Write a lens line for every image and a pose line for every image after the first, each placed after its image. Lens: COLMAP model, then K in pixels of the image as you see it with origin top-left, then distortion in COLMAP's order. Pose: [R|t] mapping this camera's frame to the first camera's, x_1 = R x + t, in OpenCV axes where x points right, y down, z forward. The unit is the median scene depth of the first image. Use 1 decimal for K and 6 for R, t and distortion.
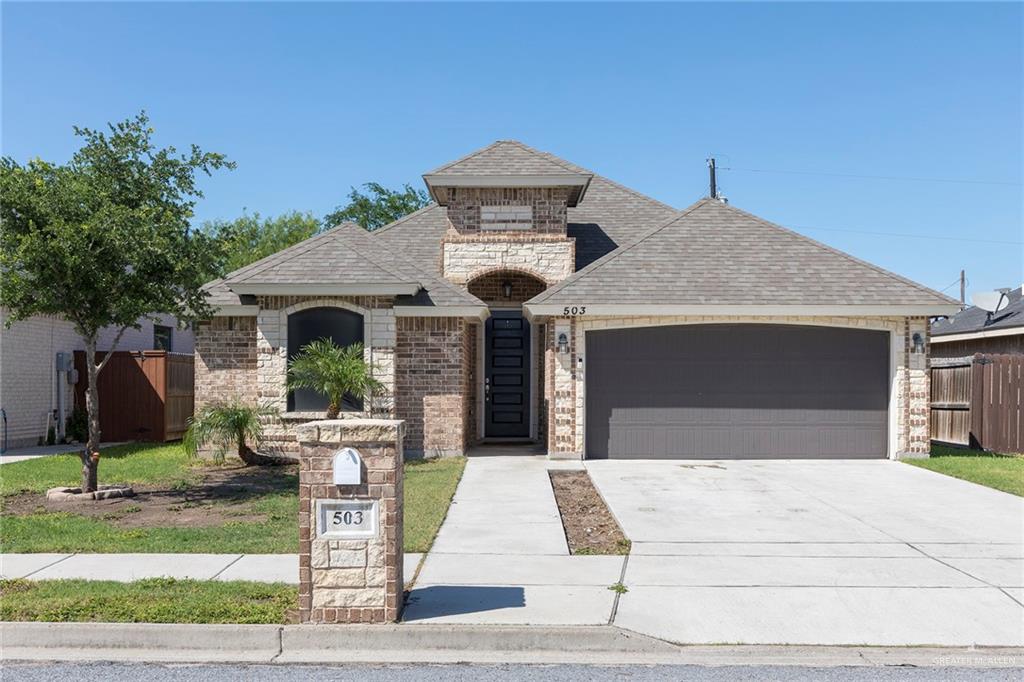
lens RADIAL K [[1062.3, 0, 510.3], [0, 1062.3, 346.5], [0, 0, 1]] dist [-0.005400, 0.000000]
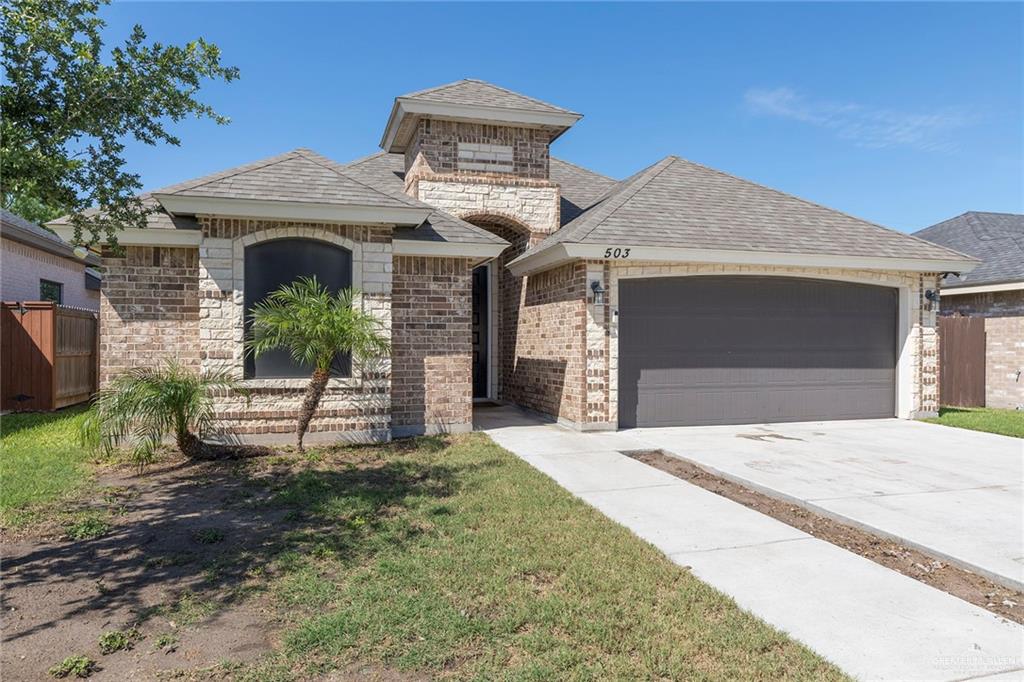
lens RADIAL K [[686.2, 0, 515.3], [0, 686.2, 334.8], [0, 0, 1]] dist [-0.003088, 0.003140]
pose [[0.962154, 0.003127, 0.272487, -0.158056], [-0.009166, 0.999740, 0.020890, 0.019237], [-0.272351, -0.022597, 0.961933, 0.493251]]
